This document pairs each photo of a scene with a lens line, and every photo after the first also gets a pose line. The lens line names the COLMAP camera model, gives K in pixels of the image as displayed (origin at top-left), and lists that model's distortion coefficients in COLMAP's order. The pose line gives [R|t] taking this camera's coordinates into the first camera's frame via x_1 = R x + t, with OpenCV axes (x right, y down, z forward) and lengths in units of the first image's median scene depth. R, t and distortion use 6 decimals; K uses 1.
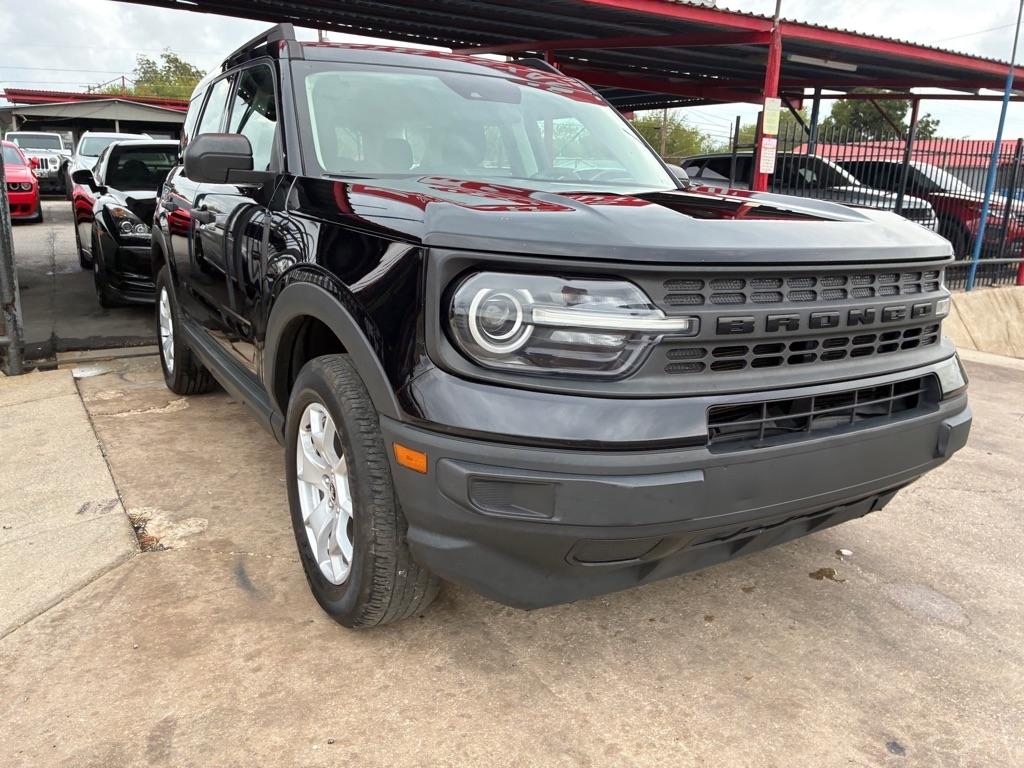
lens RADIAL K [[787.6, 0, 512.7], [0, 787.6, 395.1], [0, 0, 1]] dist [0.055172, -0.073768]
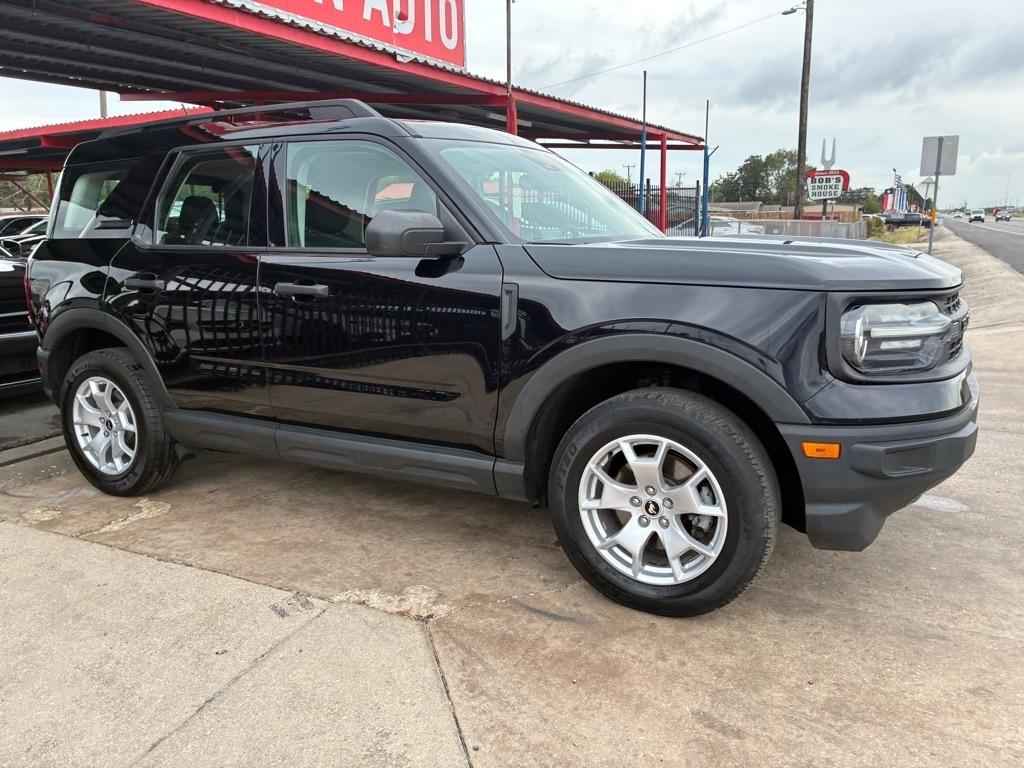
lens RADIAL K [[787.6, 0, 512.7], [0, 787.6, 395.1], [0, 0, 1]] dist [0.055172, -0.073768]
pose [[0.868066, -0.149146, 0.473515, -0.896675], [0.170961, 0.985273, -0.003075, -0.071961], [-0.466083, 0.083622, 0.880780, 0.048318]]
